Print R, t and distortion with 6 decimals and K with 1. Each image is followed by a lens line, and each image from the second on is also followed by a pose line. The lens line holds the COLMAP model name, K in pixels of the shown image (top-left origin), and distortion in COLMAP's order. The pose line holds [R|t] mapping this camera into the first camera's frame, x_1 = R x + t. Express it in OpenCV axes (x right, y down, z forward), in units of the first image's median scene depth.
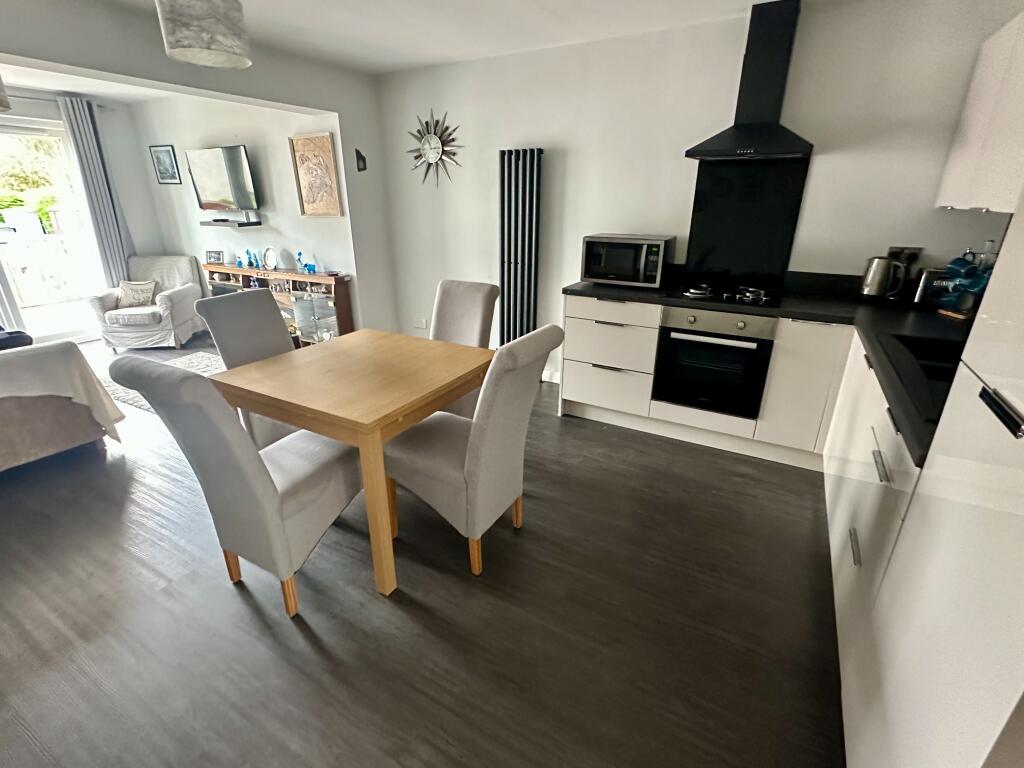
lens RADIAL K [[479.7, 0, 512.0], [0, 479.7, 384.0], [0, 0, 1]] dist [-0.003757, 0.001015]
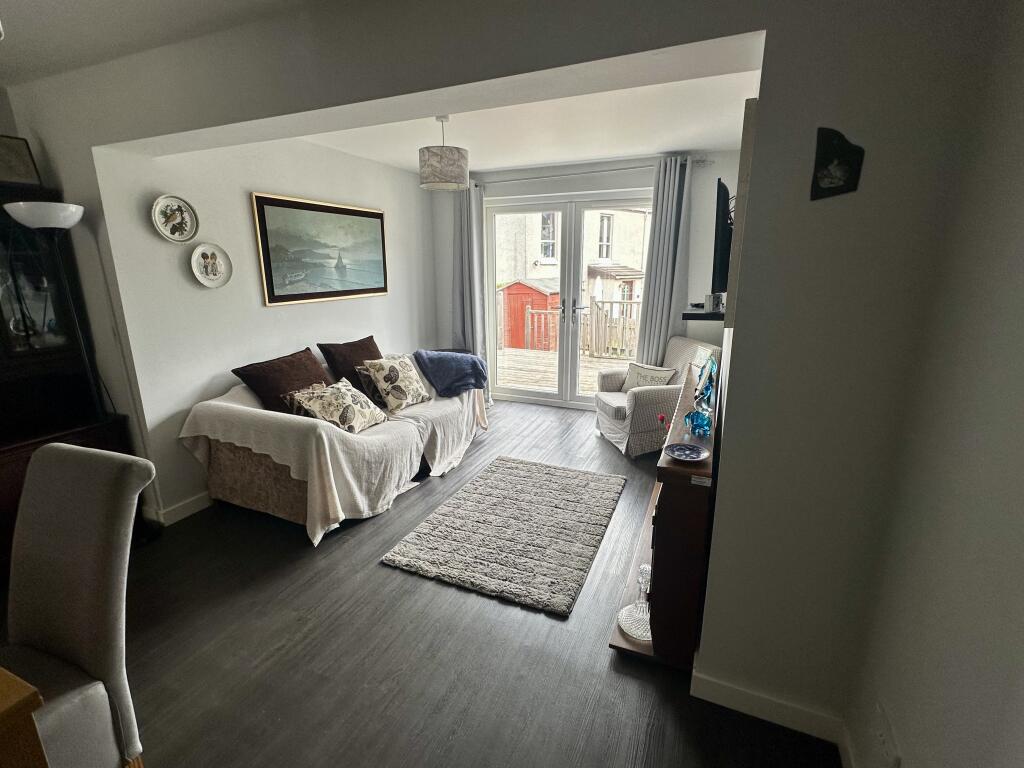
lens RADIAL K [[479.7, 0, 512.0], [0, 479.7, 384.0], [0, 0, 1]] dist [-0.003757, 0.001015]
pose [[0.110052, 0.241968, -0.964023, -0.010138], [-0.357912, 0.914494, 0.188677, -0.281210], [0.927247, 0.324271, 0.187245, 0.697174]]
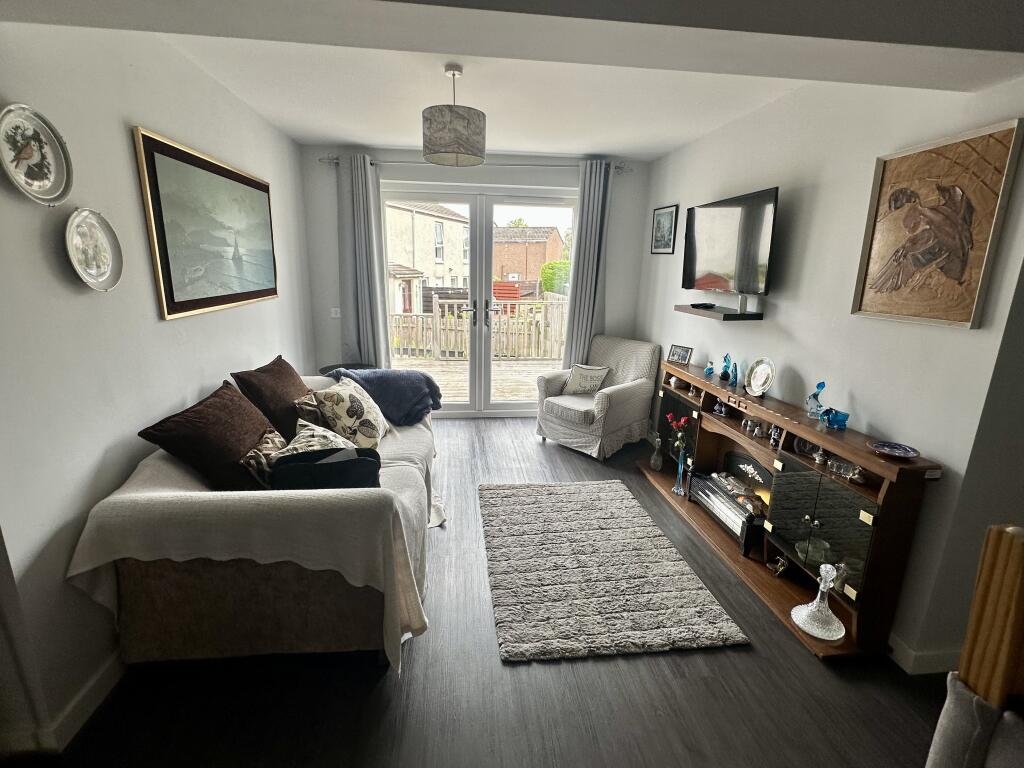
lens RADIAL K [[479.7, 0, 512.0], [0, 479.7, 384.0], [0, 0, 1]] dist [-0.003757, 0.001015]
pose [[0.592914, 0.207163, -0.778162, -0.233031], [-0.313456, 0.949500, 0.013942, -0.169482], [0.741753, 0.235653, 0.627909, 0.424823]]
